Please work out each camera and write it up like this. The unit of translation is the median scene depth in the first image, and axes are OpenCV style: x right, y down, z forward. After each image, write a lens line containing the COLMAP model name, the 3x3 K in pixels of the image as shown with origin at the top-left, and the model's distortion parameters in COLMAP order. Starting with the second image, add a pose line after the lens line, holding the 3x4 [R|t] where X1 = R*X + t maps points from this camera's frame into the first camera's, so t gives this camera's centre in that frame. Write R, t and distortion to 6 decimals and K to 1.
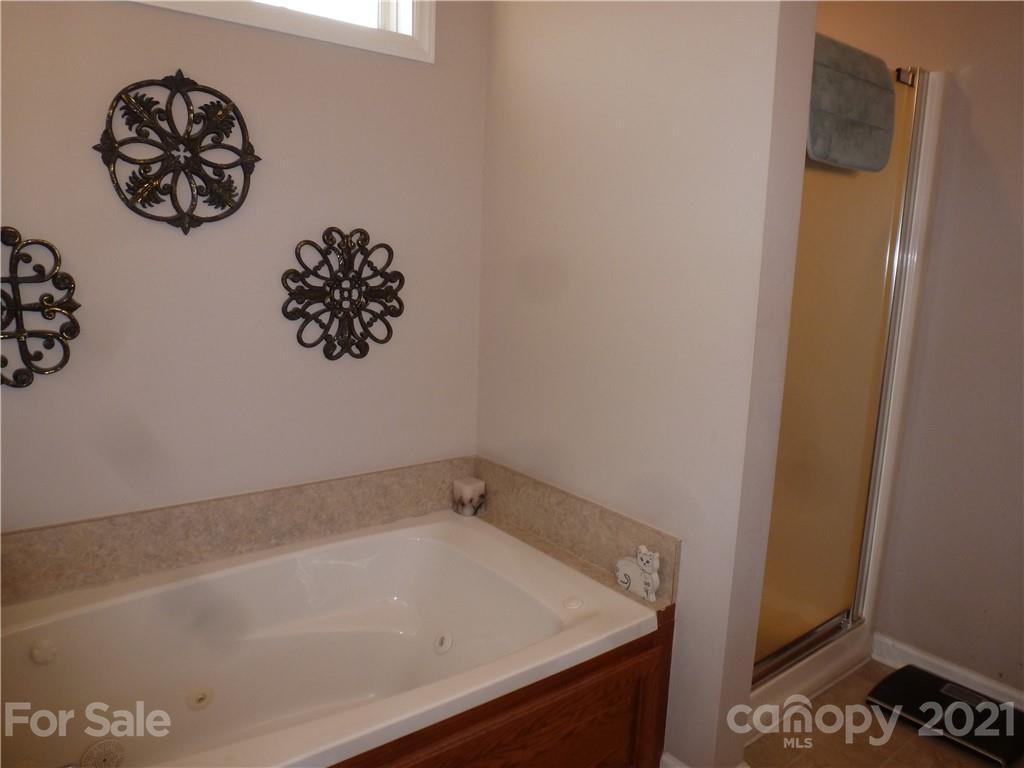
lens RADIAL K [[735.8, 0, 516.0], [0, 735.8, 390.4], [0, 0, 1]] dist [-0.066142, 0.027919]
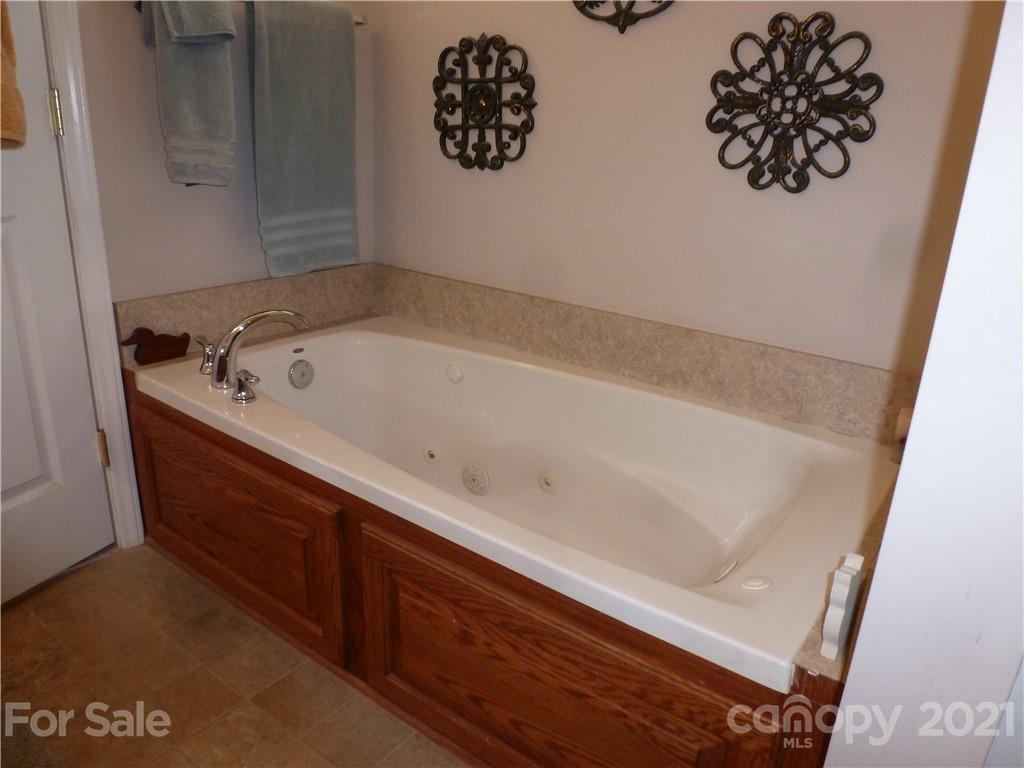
lens RADIAL K [[735.8, 0, 516.0], [0, 735.8, 390.4], [0, 0, 1]] dist [-0.066142, 0.027919]
pose [[0.267653, 0.305532, -0.913790, 0.484034], [-0.214696, 0.943459, 0.252567, 0.022108], [0.939291, 0.128587, 0.318116, 0.534635]]
